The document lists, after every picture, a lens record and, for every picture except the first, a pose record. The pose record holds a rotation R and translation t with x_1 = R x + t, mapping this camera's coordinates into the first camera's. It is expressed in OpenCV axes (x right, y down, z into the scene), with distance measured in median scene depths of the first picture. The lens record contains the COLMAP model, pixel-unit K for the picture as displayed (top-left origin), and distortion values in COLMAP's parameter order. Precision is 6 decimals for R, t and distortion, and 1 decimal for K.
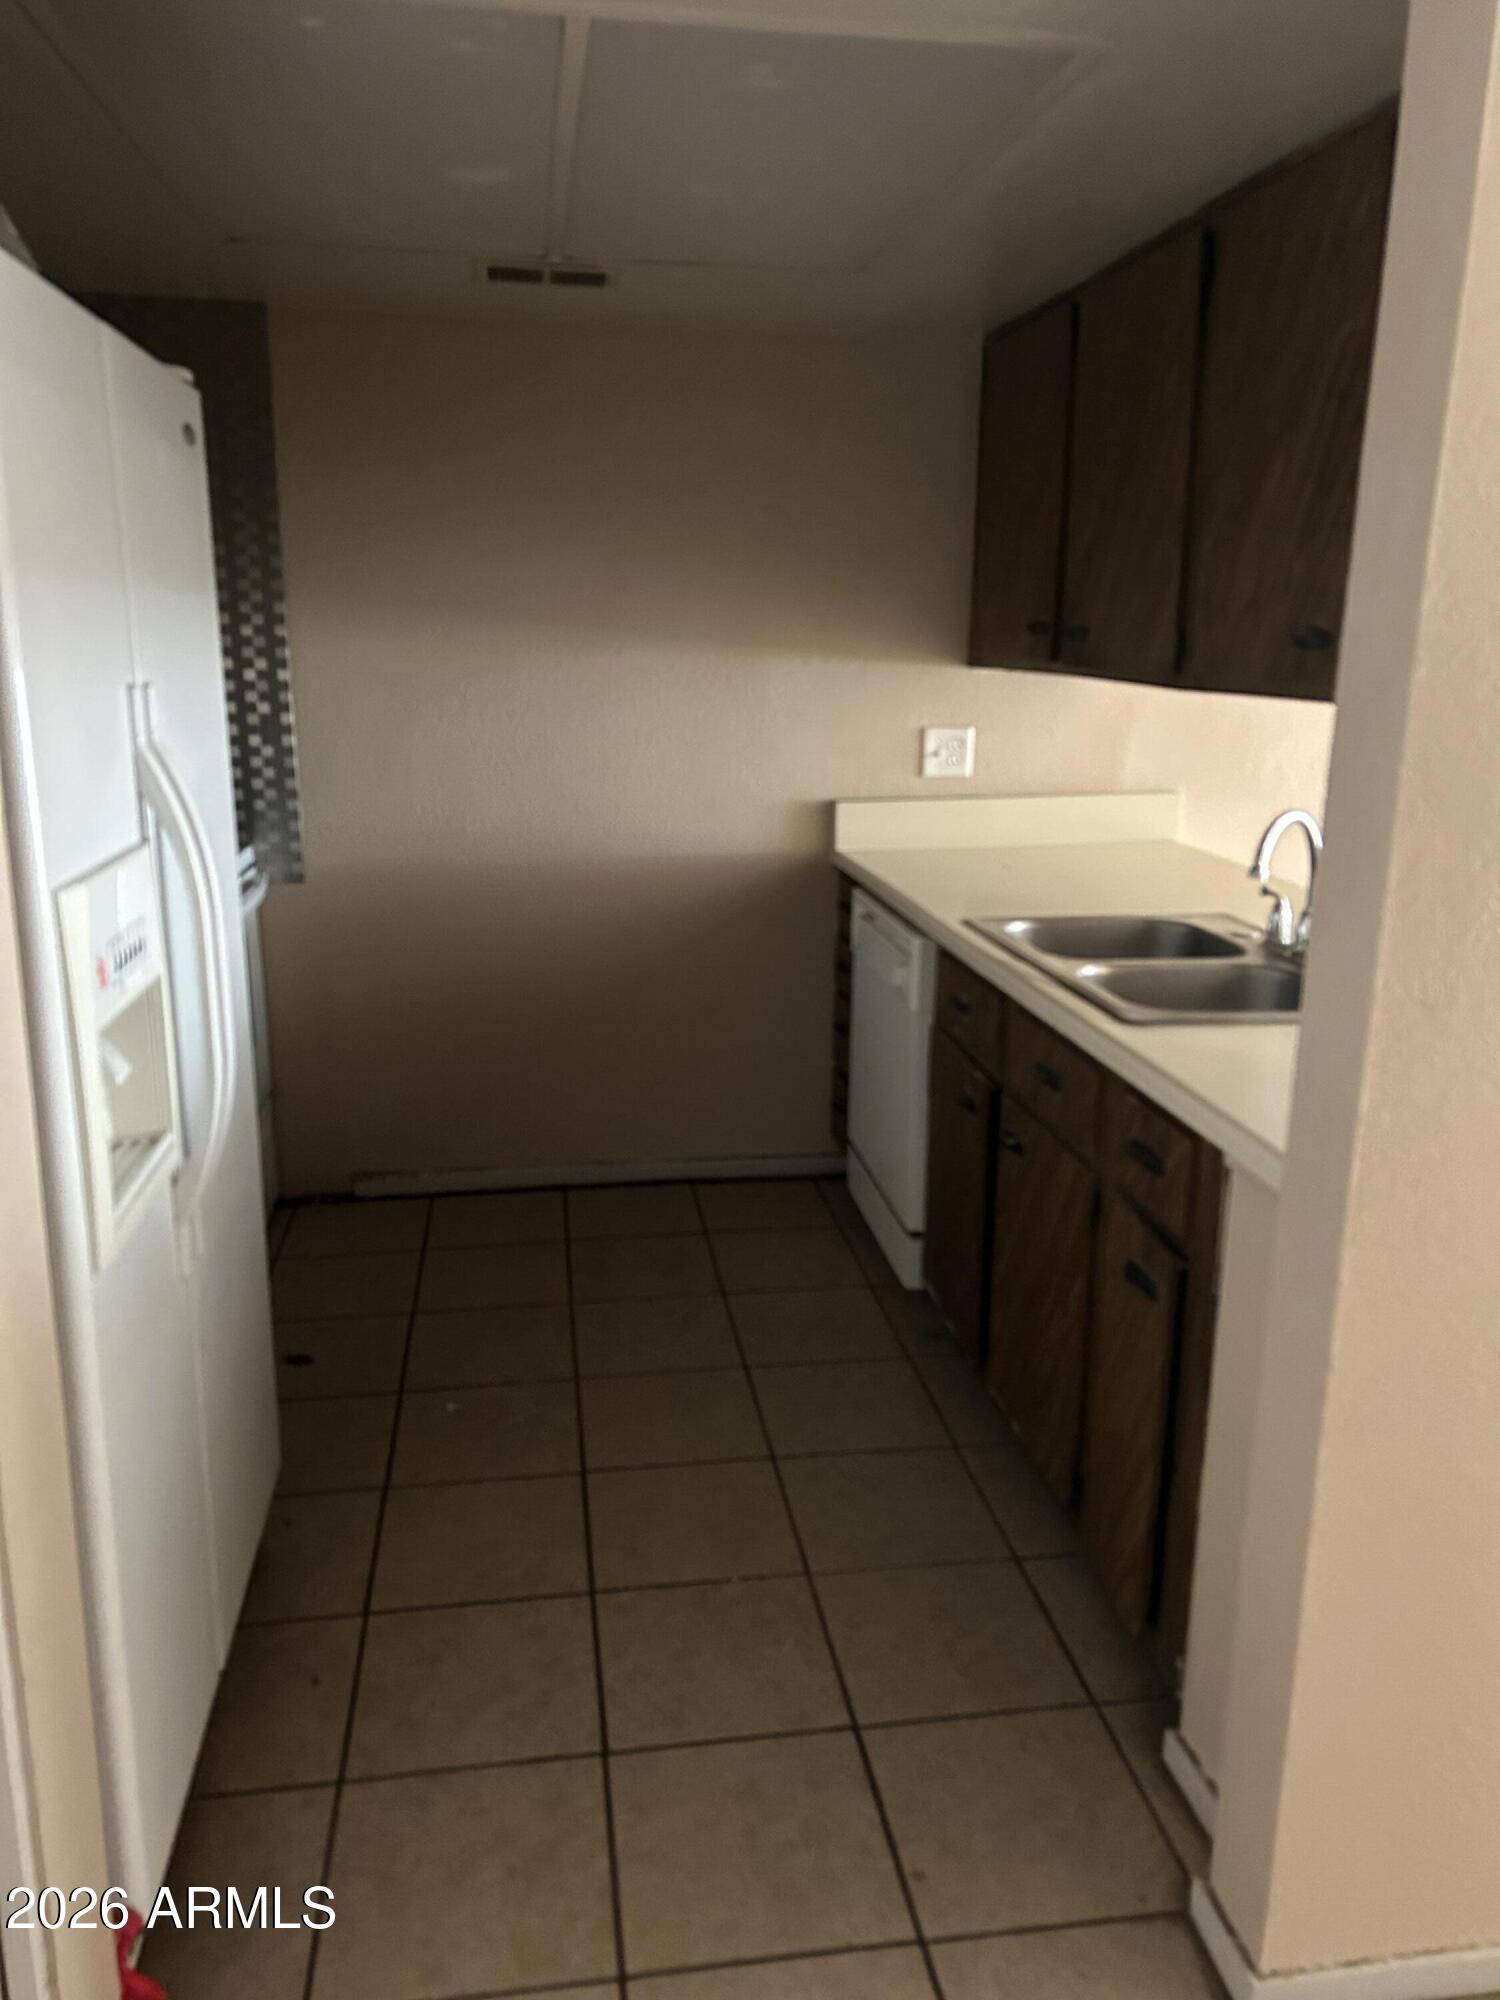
lens RADIAL K [[1507.1, 0, 750.0], [0, 1507.1, 1000.0], [0, 0, 1]] dist [-0.004665, -0.007082]
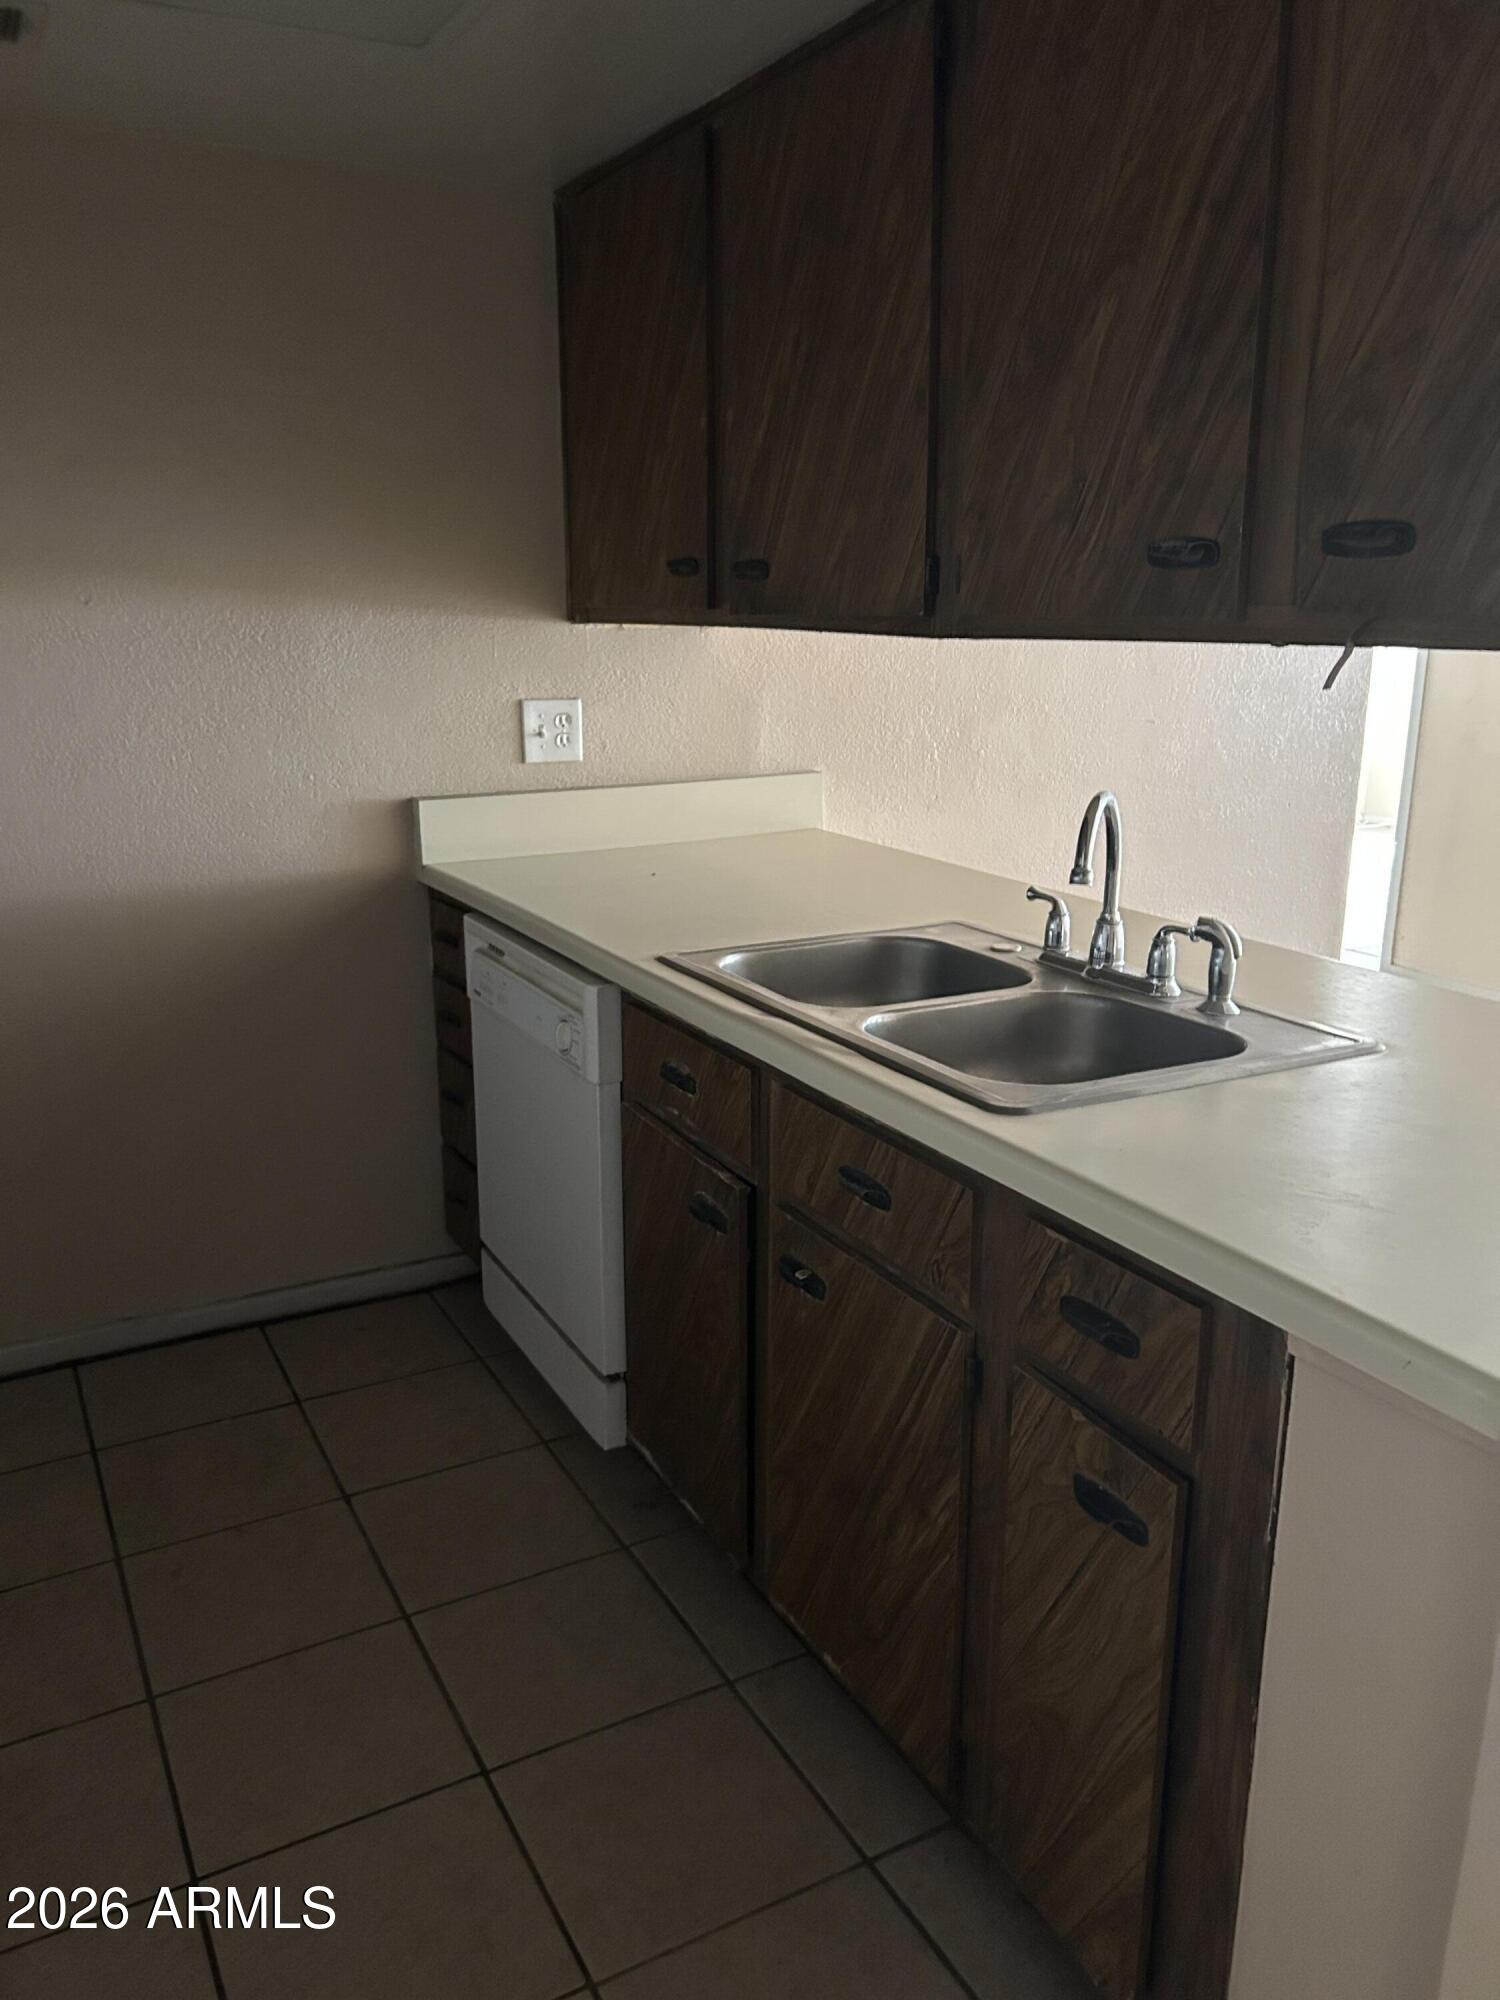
lens RADIAL K [[1403.9, 0, 750.0], [0, 1403.9, 1000.0], [0, 0, 1]] dist [0.053218, -0.095560]
pose [[0.927706, -0.093528, 0.361406, -0.061564], [0.085913, 0.995611, 0.037121, -0.050404], [-0.363292, -0.003388, 0.931669, 0.323173]]
